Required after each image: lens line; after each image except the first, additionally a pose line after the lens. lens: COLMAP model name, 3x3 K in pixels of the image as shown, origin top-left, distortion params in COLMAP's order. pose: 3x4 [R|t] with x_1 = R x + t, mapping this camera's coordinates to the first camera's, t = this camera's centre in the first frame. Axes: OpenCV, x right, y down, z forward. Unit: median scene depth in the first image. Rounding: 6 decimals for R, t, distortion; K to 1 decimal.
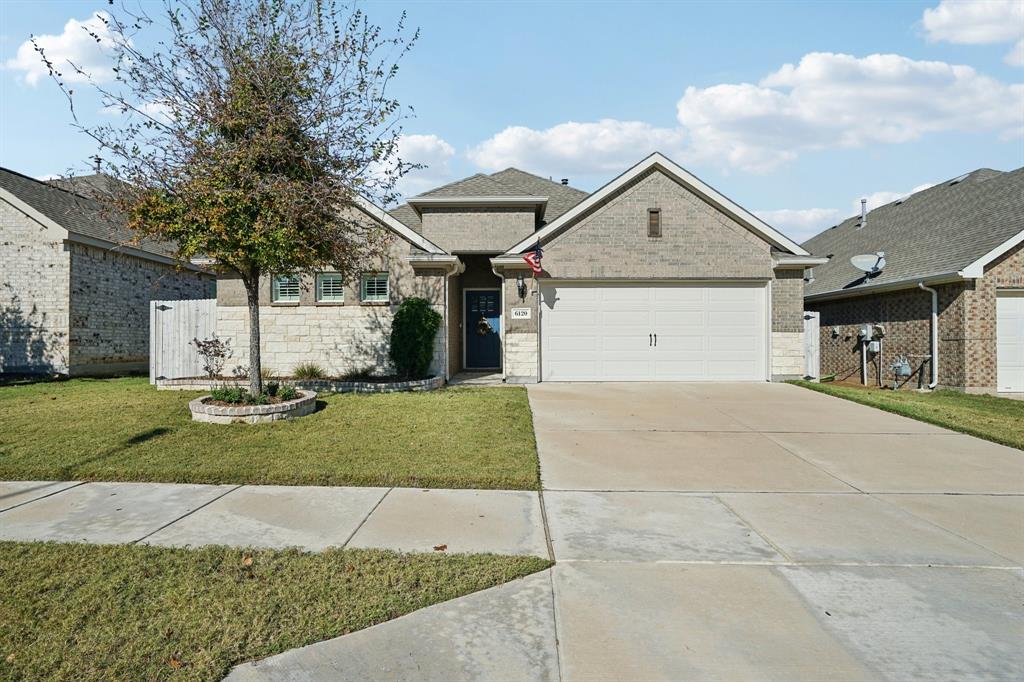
lens RADIAL K [[564.8, 0, 508.9], [0, 564.8, 354.9], [0, 0, 1]] dist [-0.016696, 0.010798]
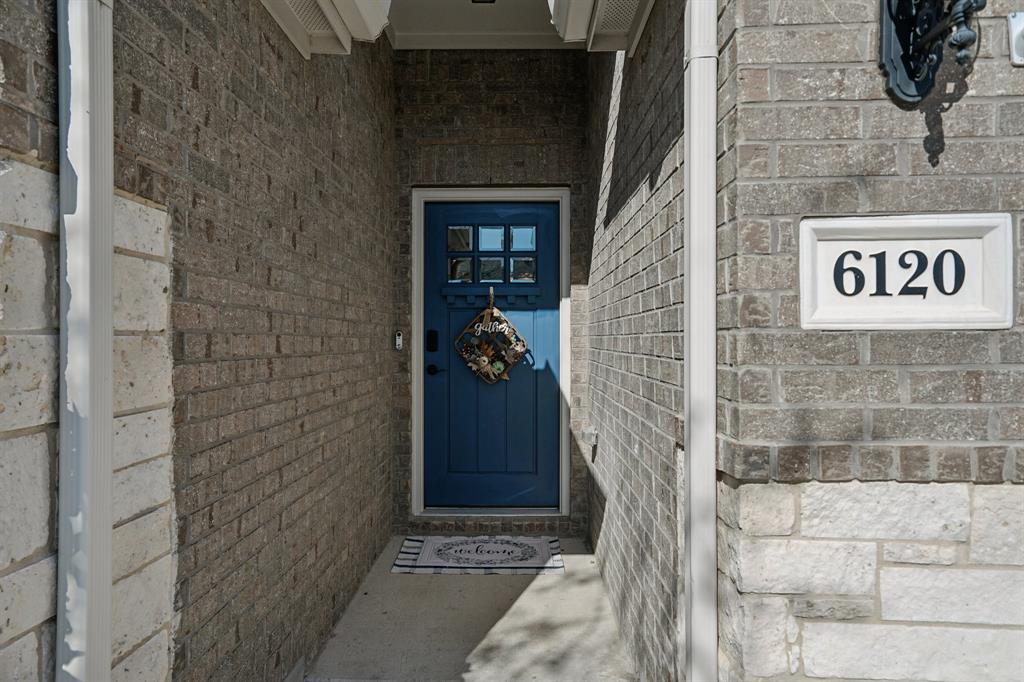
lens RADIAL K [[672.9, 0, 510.7], [0, 672.9, 341.1], [0, 0, 1]] dist [-0.007235, -0.001362]
pose [[0.999872, 0.000255, -0.016022, -0.042480], [-0.000455, 0.999922, -0.012484, -0.061114], [0.016017, 0.012490, 0.999794, 0.895235]]
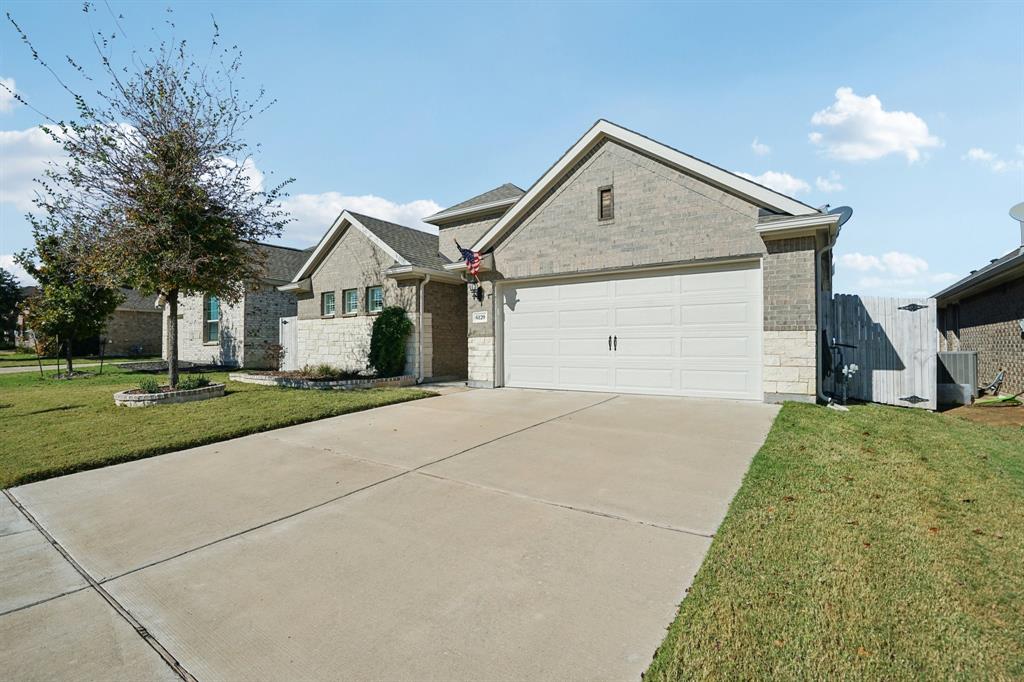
lens RADIAL K [[477.3, 0, 504.0], [0, 477.3, 348.8], [0, 0, 1]] dist [-0.049777, 0.016412]
pose [[0.820673, 0.001622, -0.571395, 0.539286], [-0.010114, 0.999881, -0.011689, -0.008694], [0.571308, 0.015372, 0.820592, 0.342059]]
